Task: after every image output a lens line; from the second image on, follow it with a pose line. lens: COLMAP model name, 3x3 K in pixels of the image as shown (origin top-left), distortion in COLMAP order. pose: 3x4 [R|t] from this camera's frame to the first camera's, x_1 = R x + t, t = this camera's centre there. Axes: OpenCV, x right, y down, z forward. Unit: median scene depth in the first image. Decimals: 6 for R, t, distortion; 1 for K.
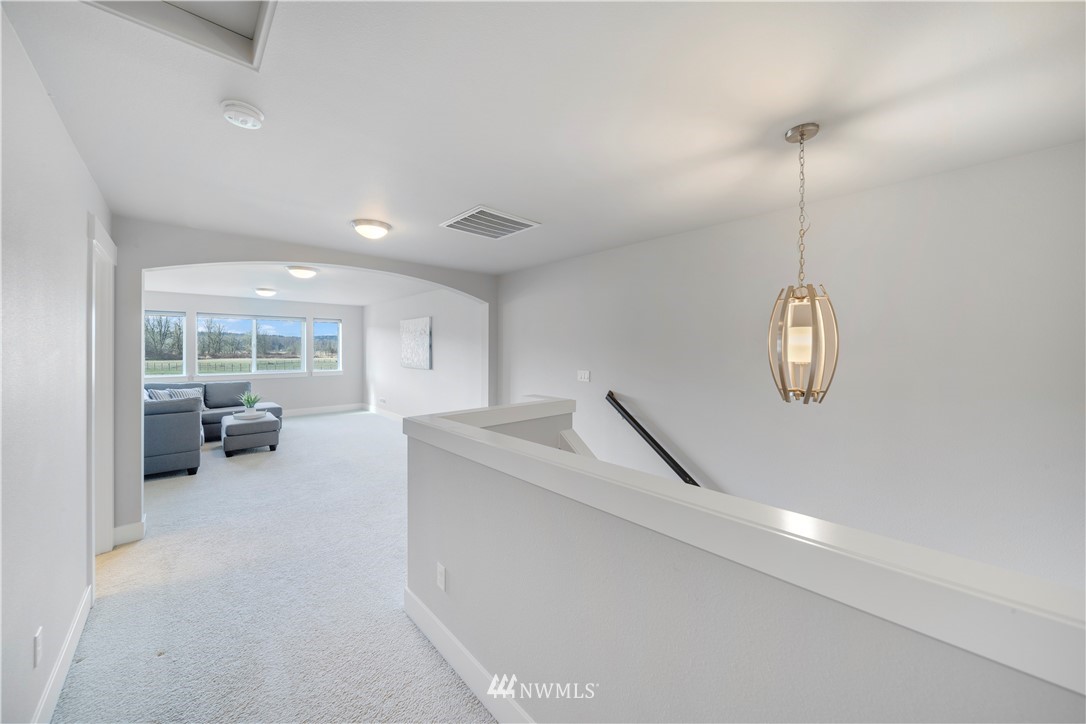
lens RADIAL K [[379.2, 0, 539.4], [0, 379.2, 360.1], [0, 0, 1]] dist [0.000617, -0.002580]
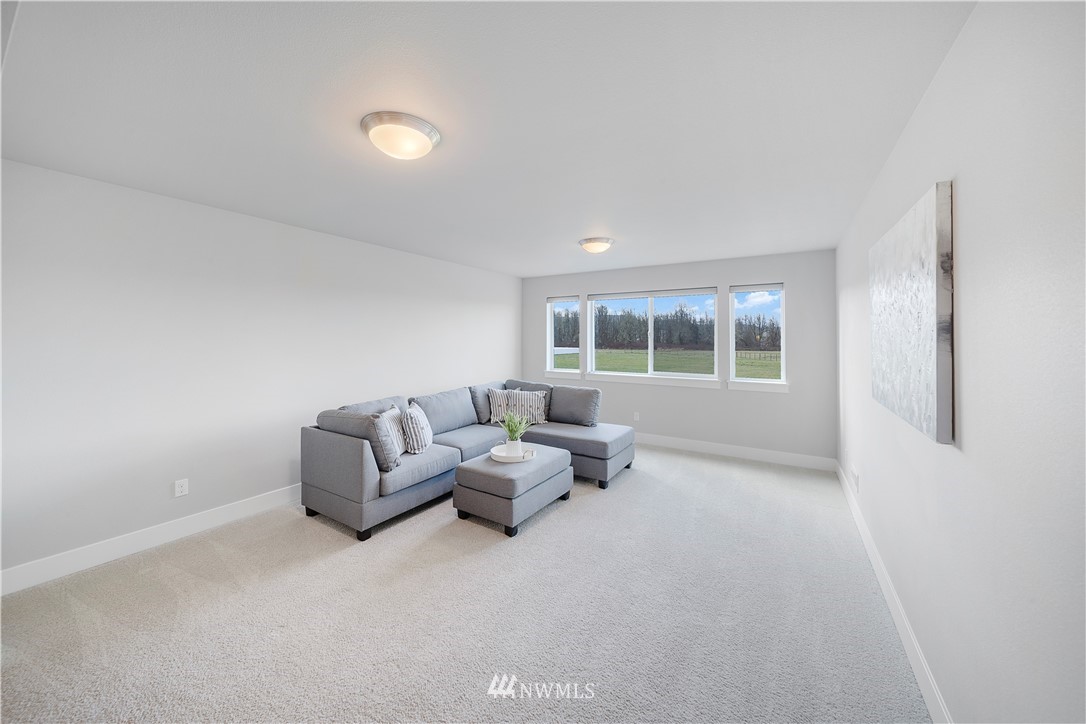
lens RADIAL K [[382.6, 0, 543.0], [0, 382.6, 342.4], [0, 0, 1]] dist [0.000320, 0.000034]
pose [[0.251464, 0.008107, -0.967833, -0.122960], [-0.035044, 0.999385, -0.000734, -0.018719], [0.967232, 0.034101, 0.251593, 0.632400]]
